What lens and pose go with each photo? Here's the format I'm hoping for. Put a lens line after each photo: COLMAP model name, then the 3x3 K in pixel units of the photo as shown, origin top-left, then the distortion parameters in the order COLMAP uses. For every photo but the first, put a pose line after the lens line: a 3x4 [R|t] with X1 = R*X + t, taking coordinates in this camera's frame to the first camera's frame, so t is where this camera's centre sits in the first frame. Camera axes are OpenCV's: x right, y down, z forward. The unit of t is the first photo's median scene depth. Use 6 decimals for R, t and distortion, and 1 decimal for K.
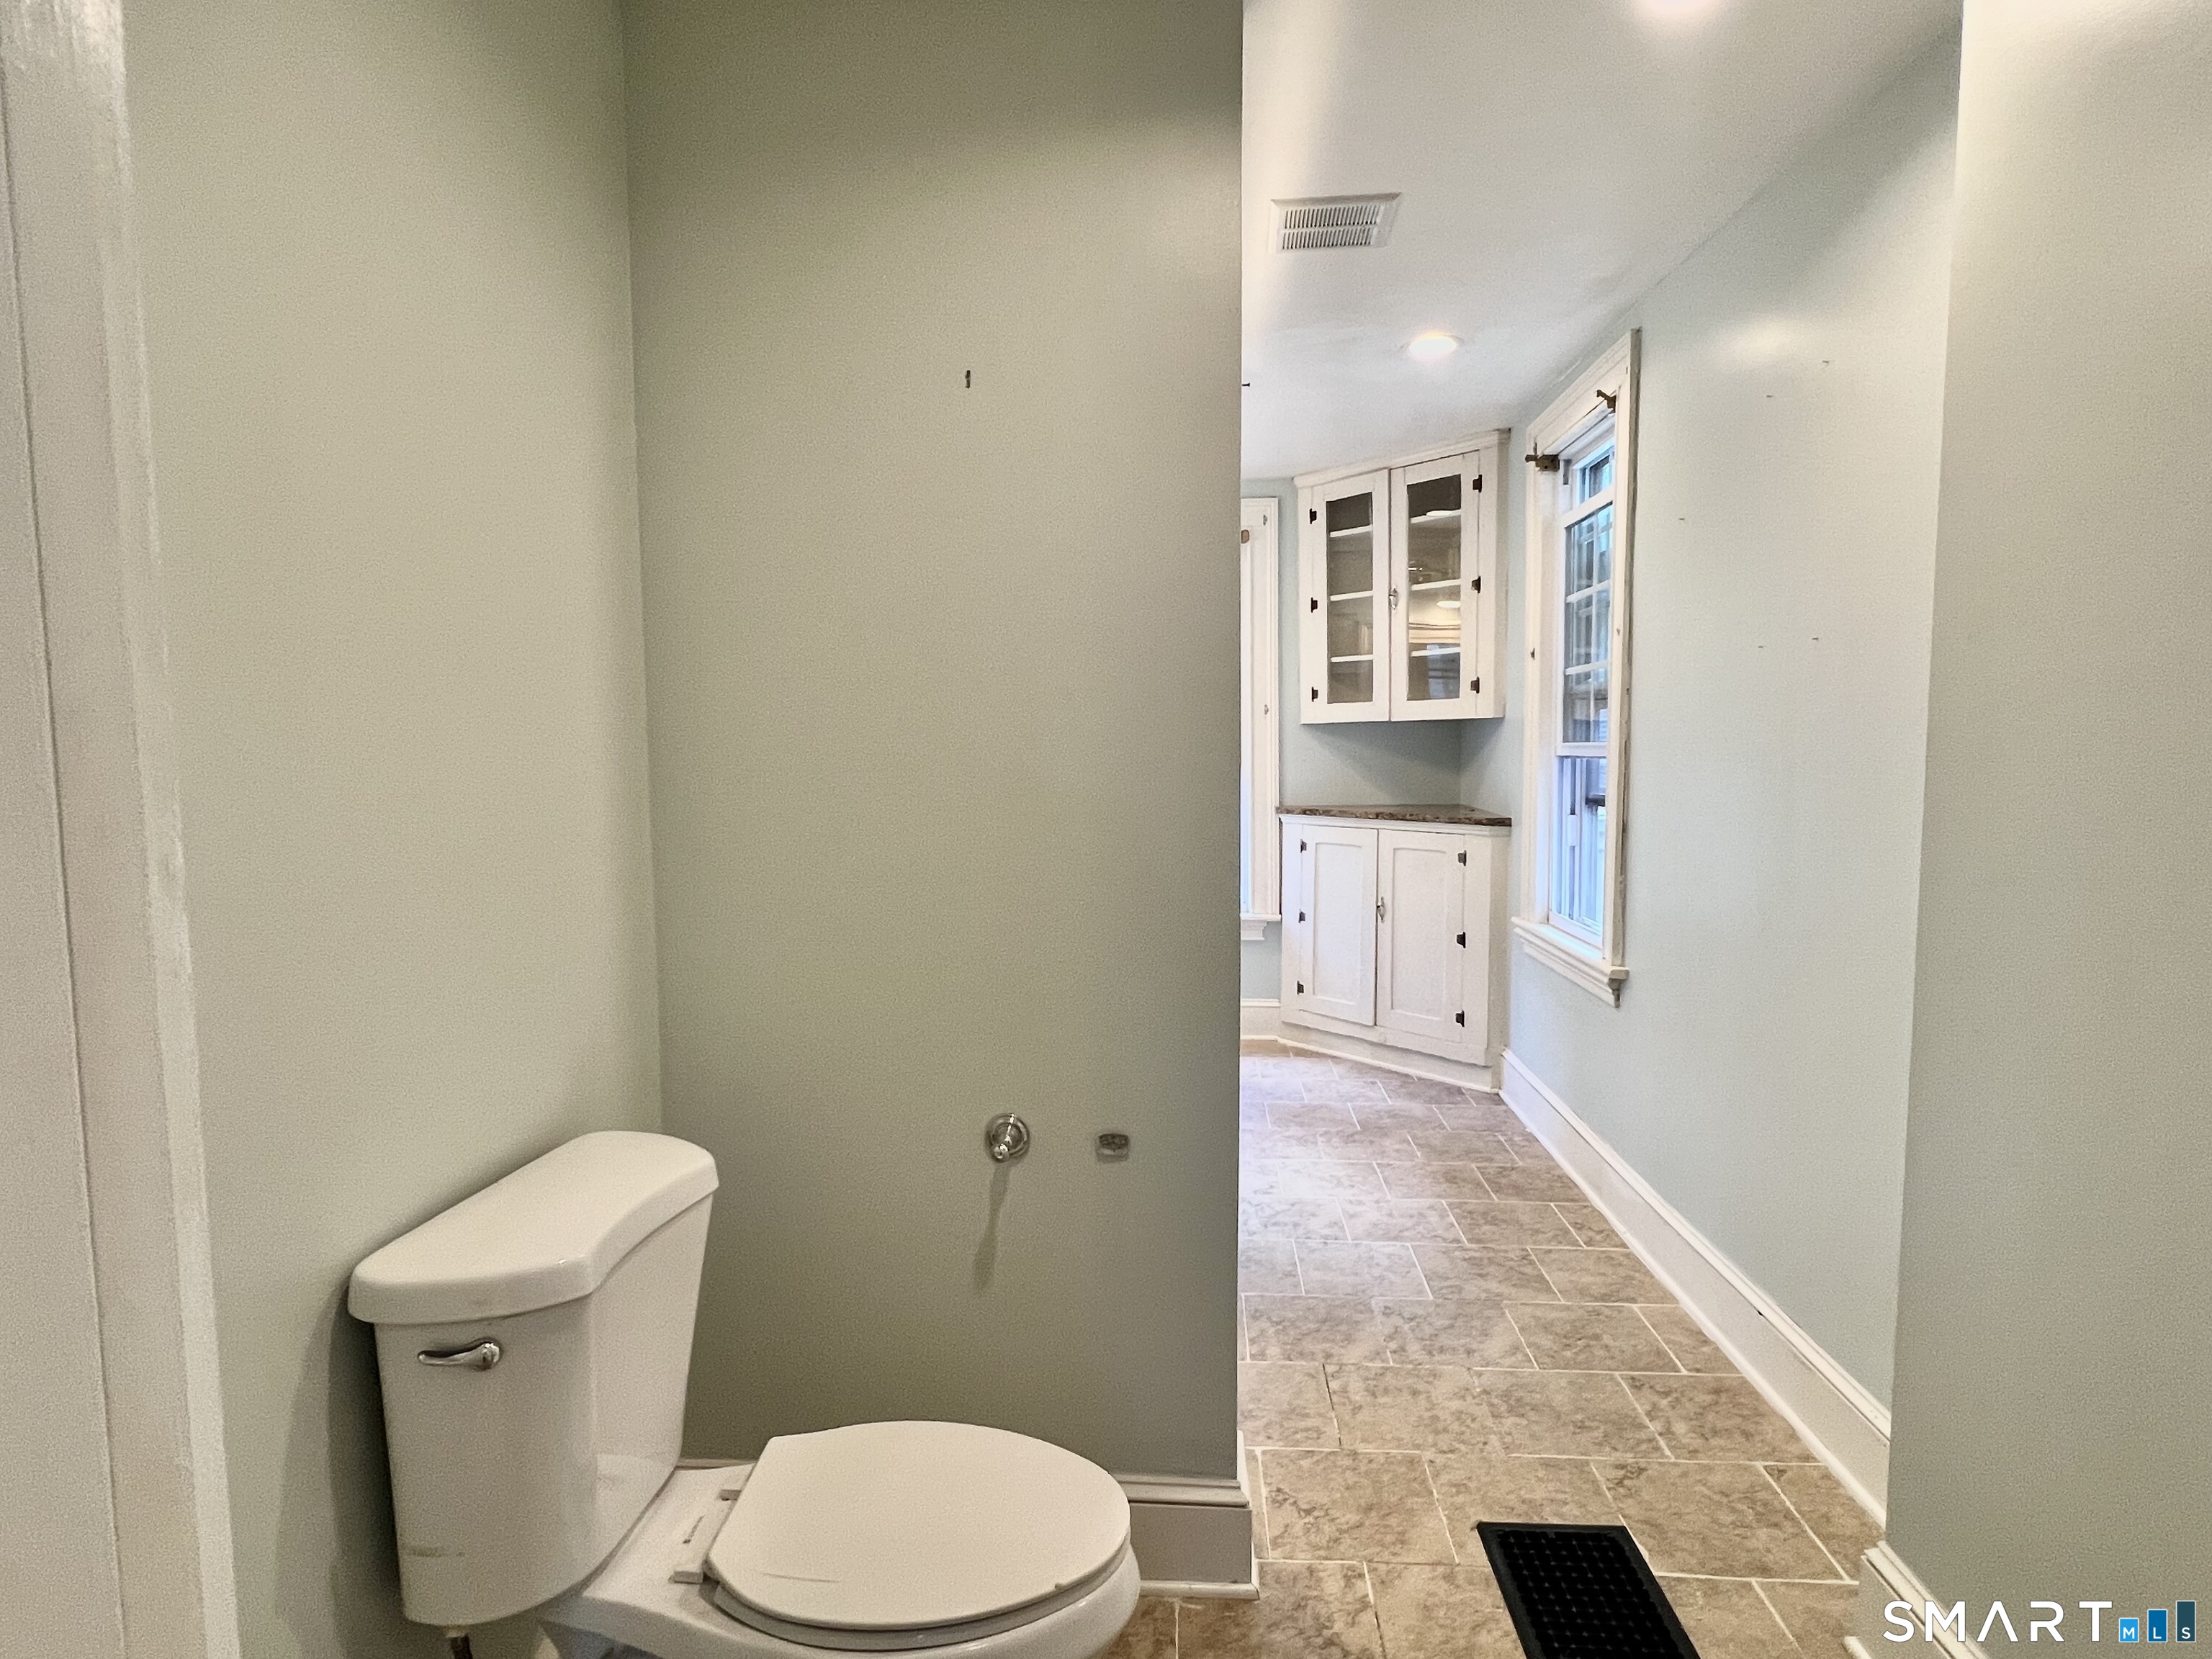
lens RADIAL K [[1174.0, 0, 1099.3], [0, 1174.0, 830.1], [0, 0, 1]] dist [-0.000954, 0.000722]
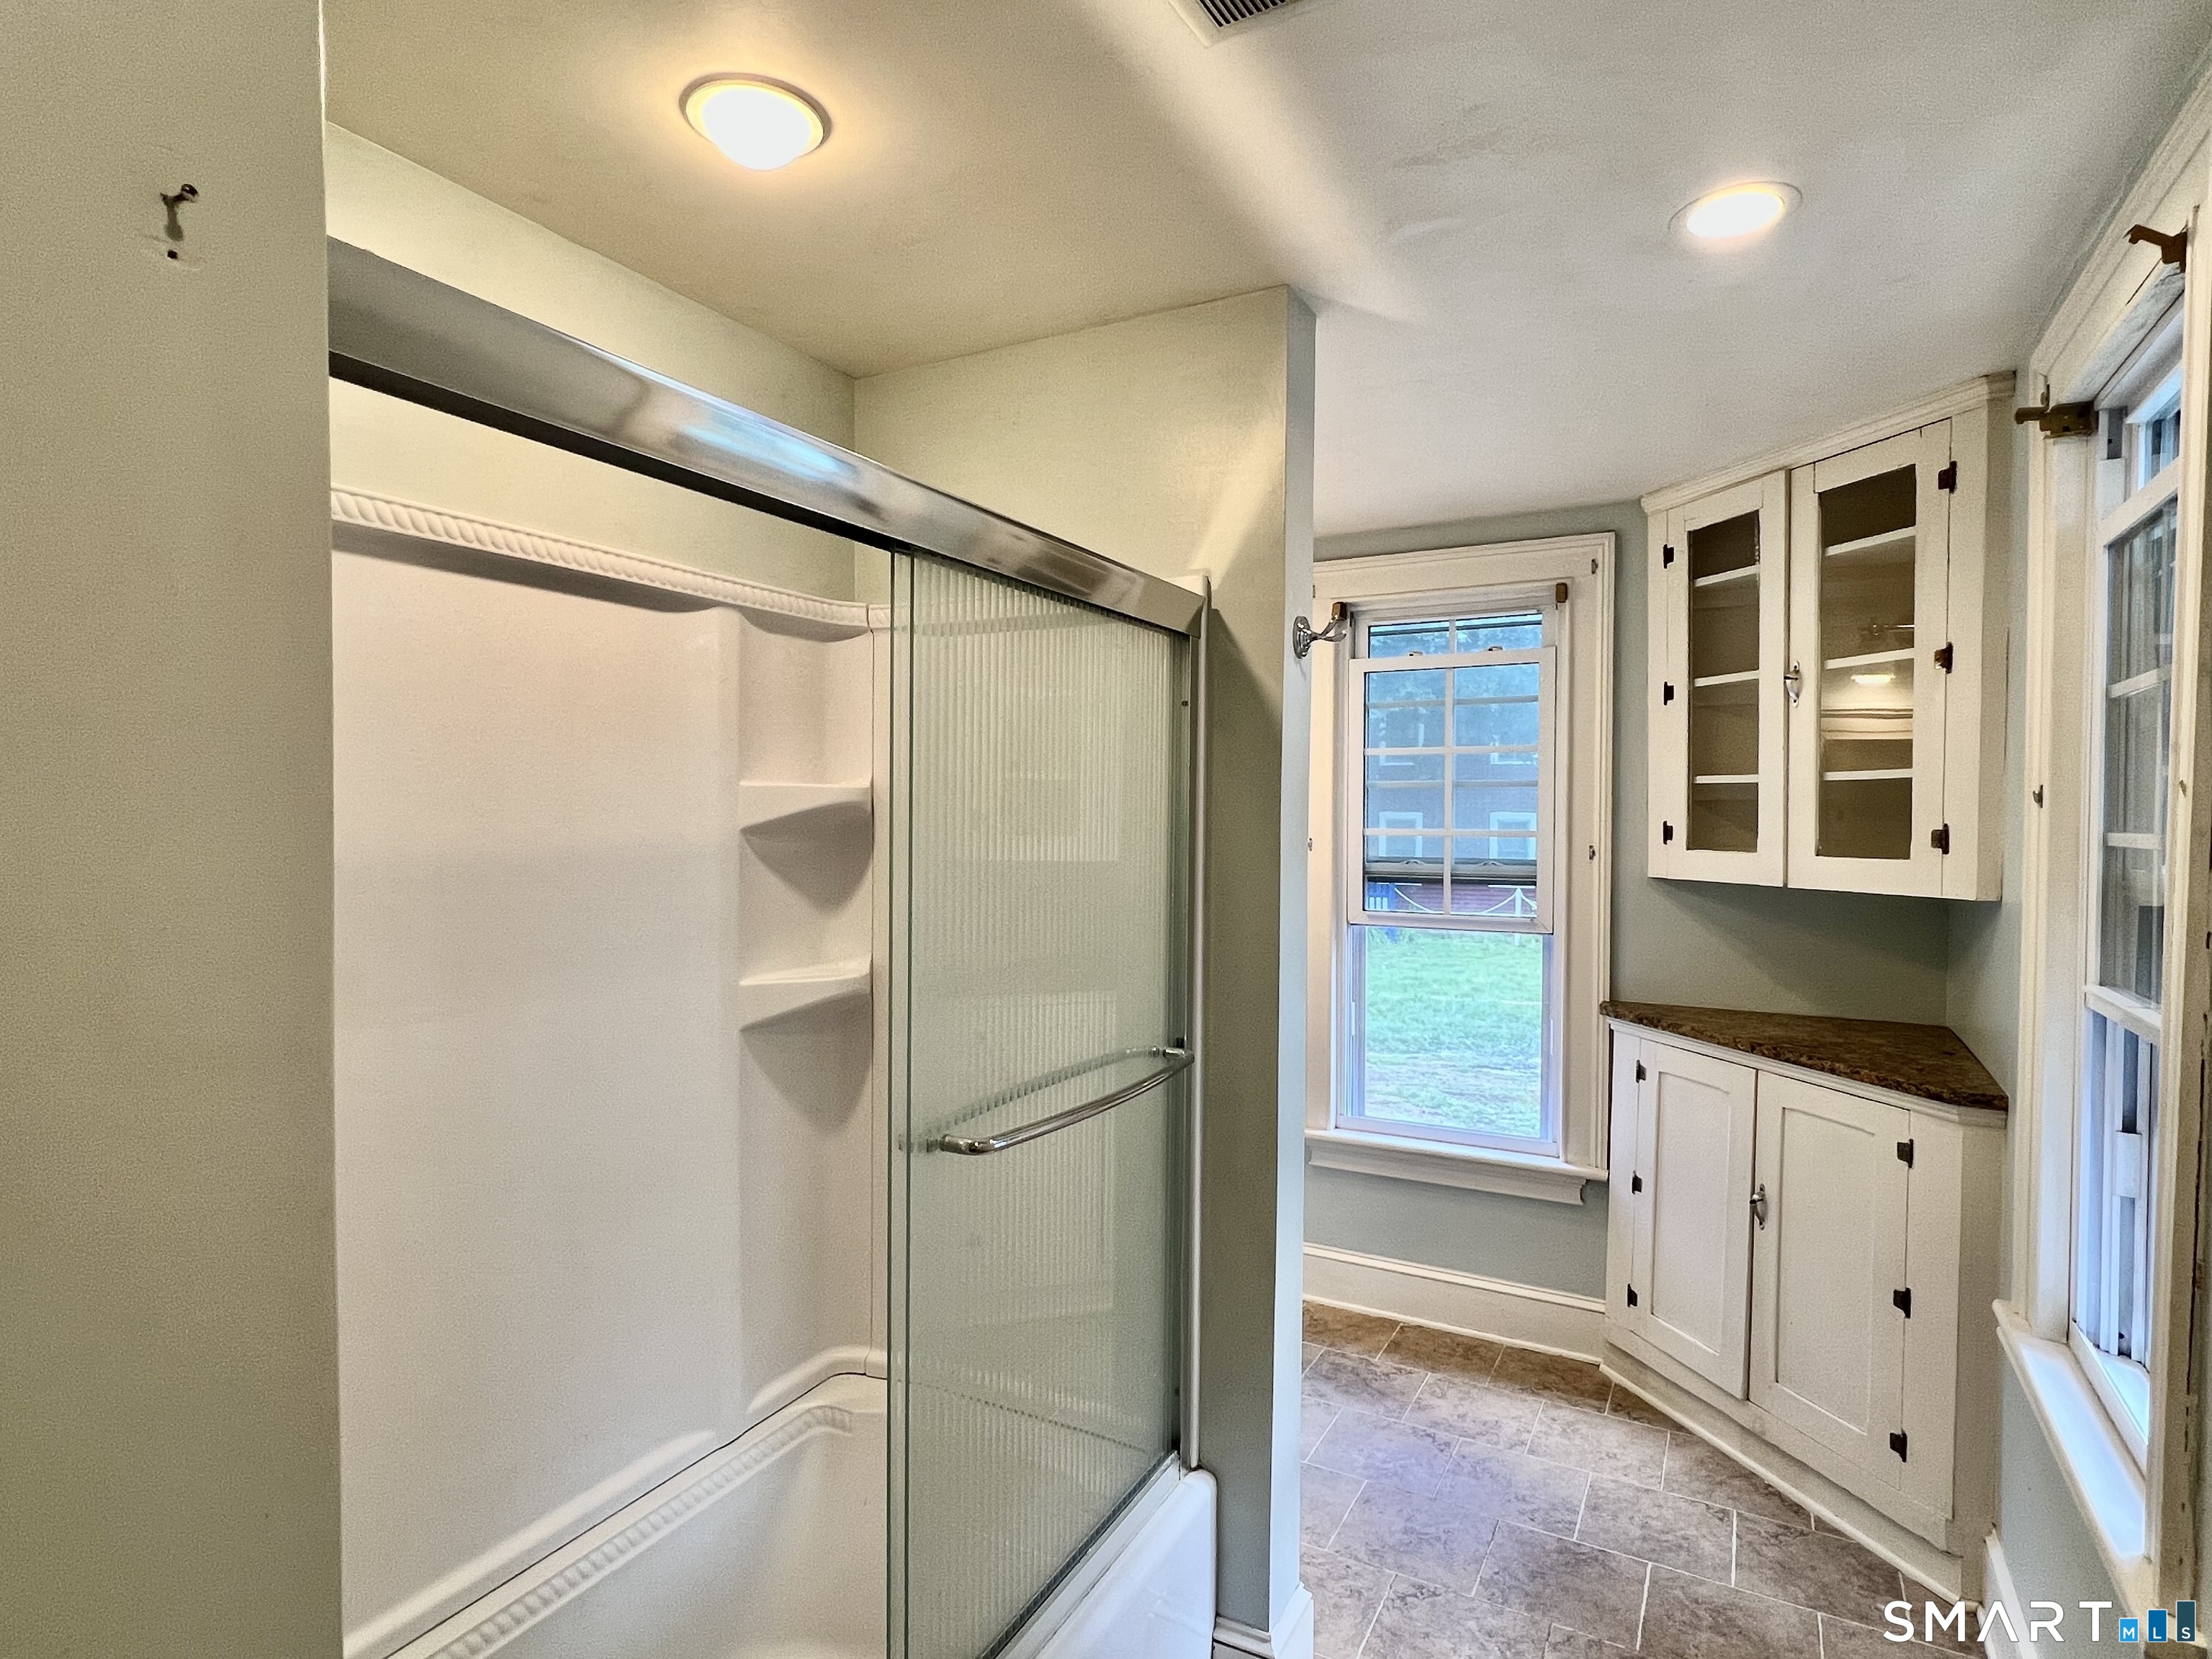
lens RADIAL K [[1167.6, 0, 1111.1], [0, 1167.6, 833.0], [0, 0, 1]] dist [-0.002561, 0.000111]
pose [[0.908641, 0.026149, -0.416759, 0.185652], [-0.047394, 0.998046, -0.040709, -0.081402], [0.414880, 0.056741, 0.908105, 0.325172]]
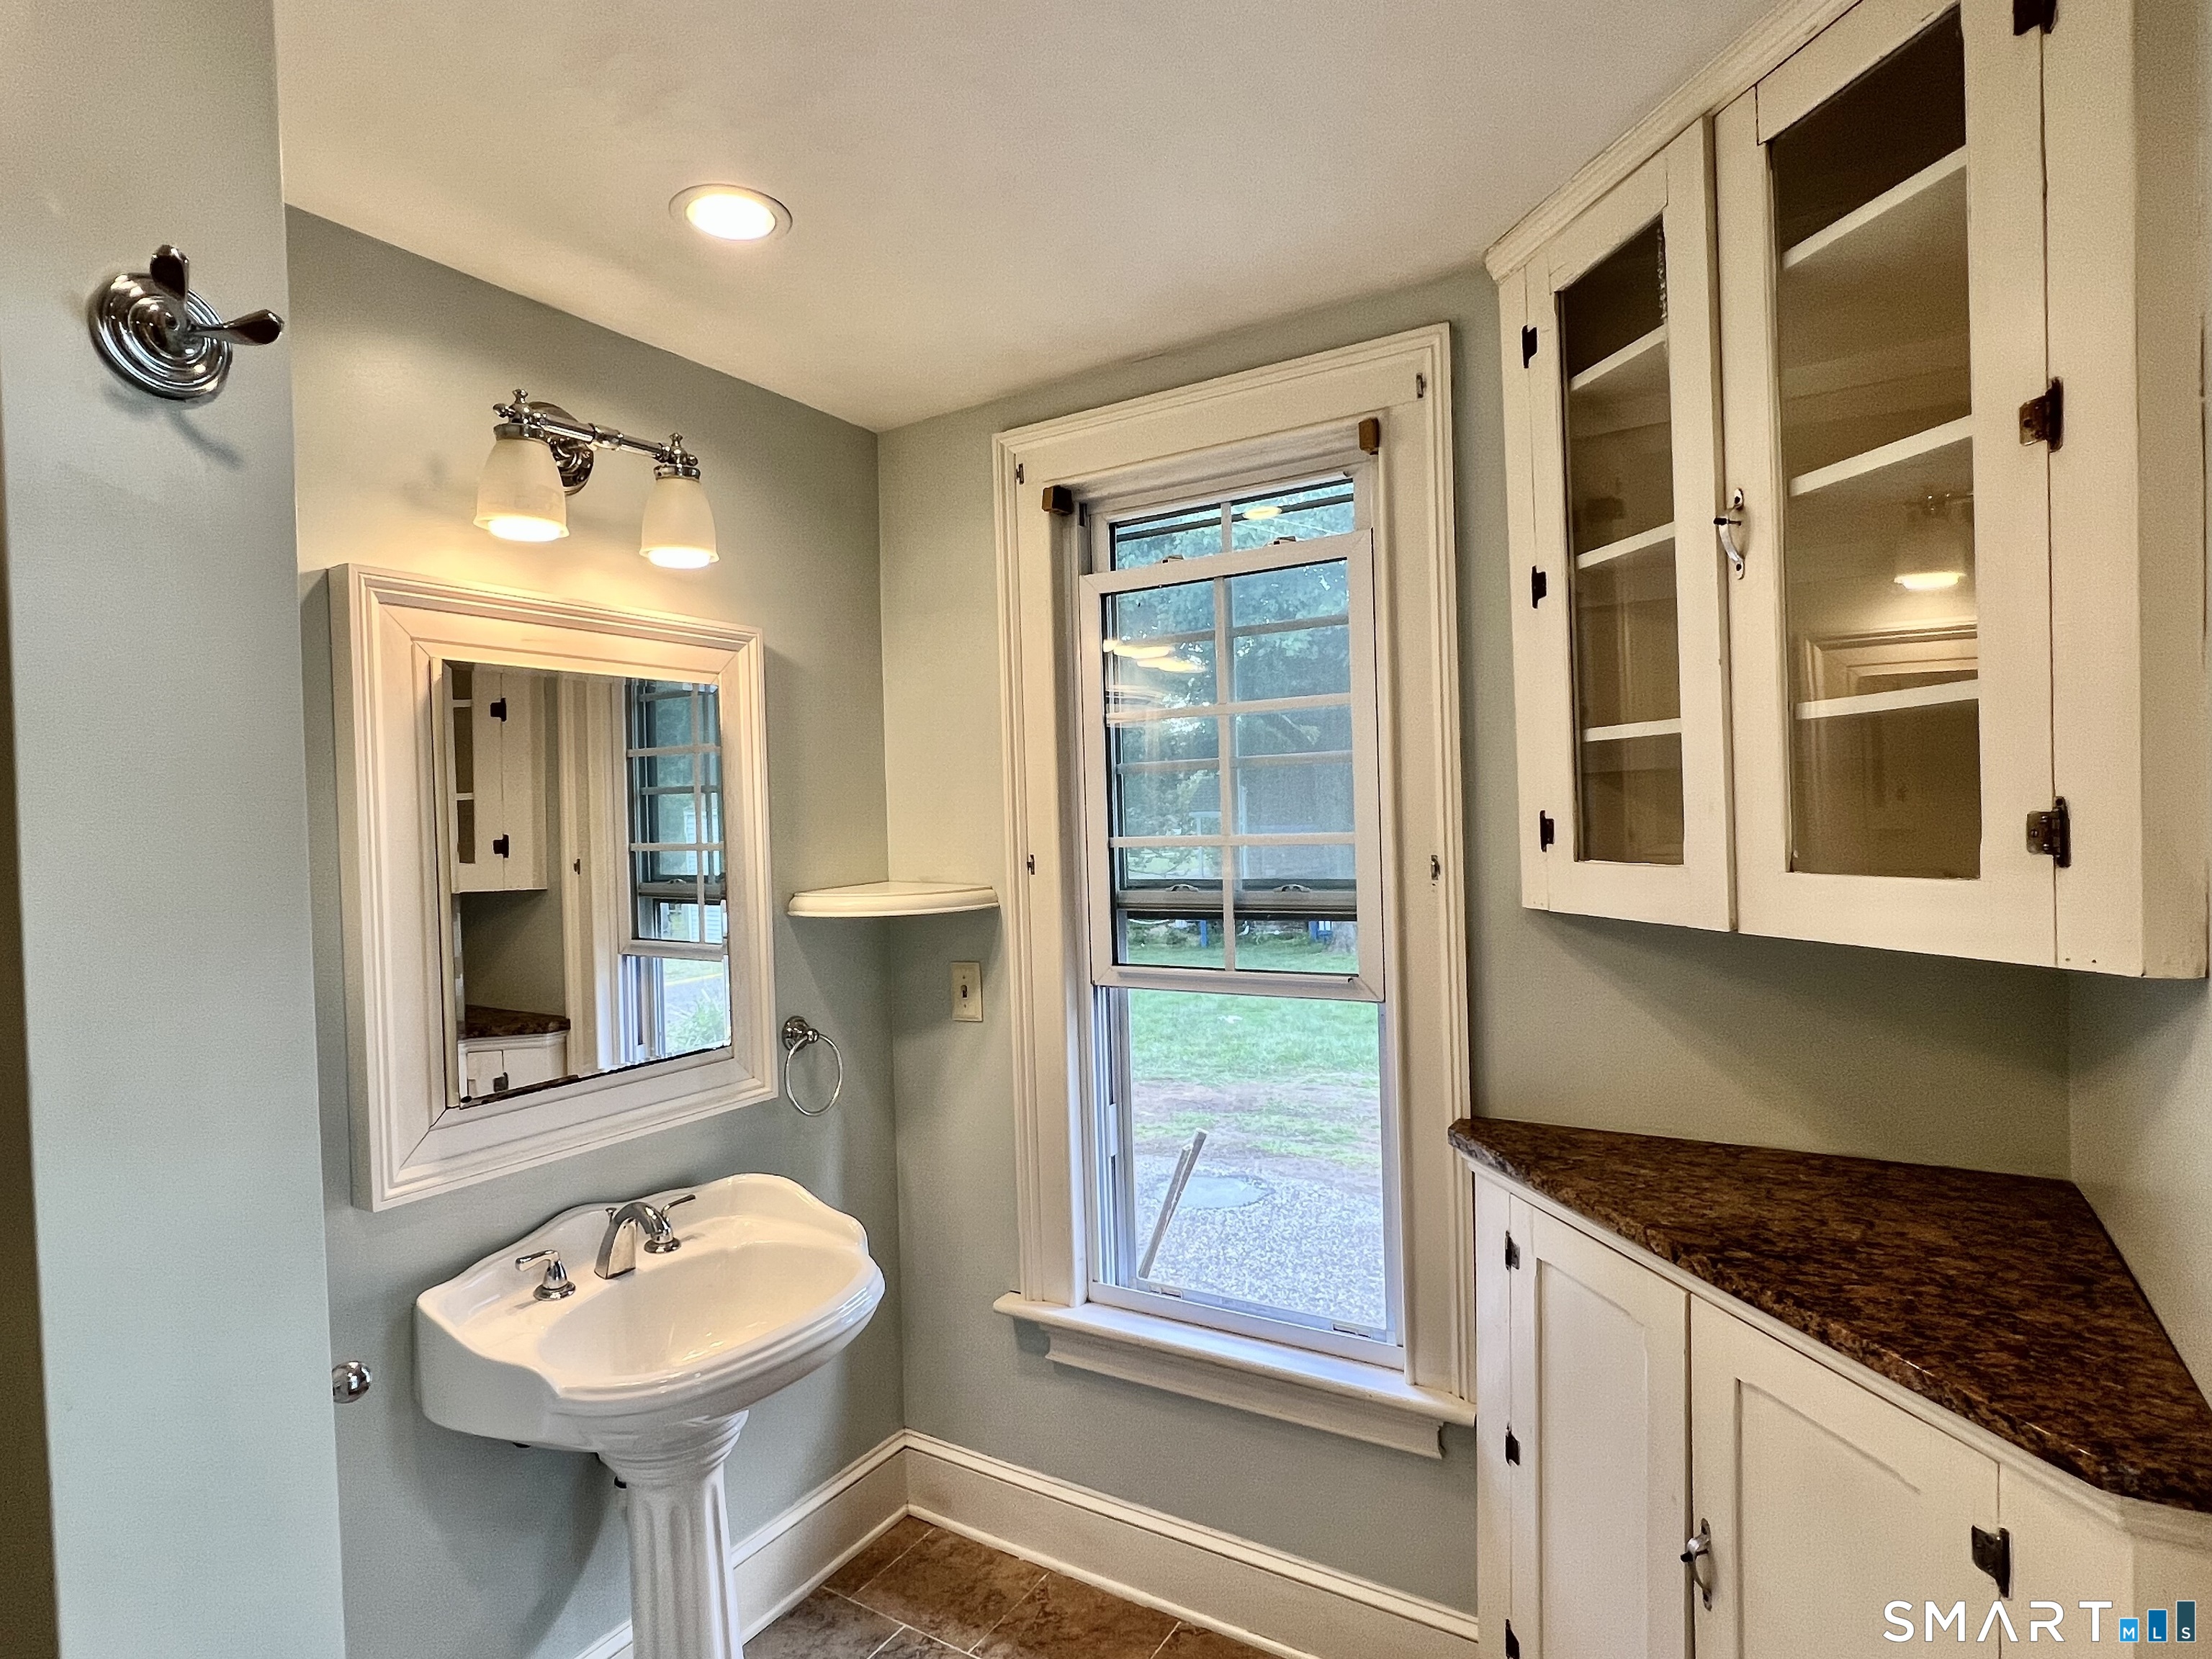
lens RADIAL K [[1174.0, 0, 1099.3], [0, 1174.0, 830.1], [0, 0, 1]] dist [-0.000954, 0.000722]
pose [[0.881293, -0.004917, -0.472544, 0.250055], [-0.018636, 0.998806, -0.045149, -0.104407], [0.472202, 0.048596, 0.880150, 0.662199]]
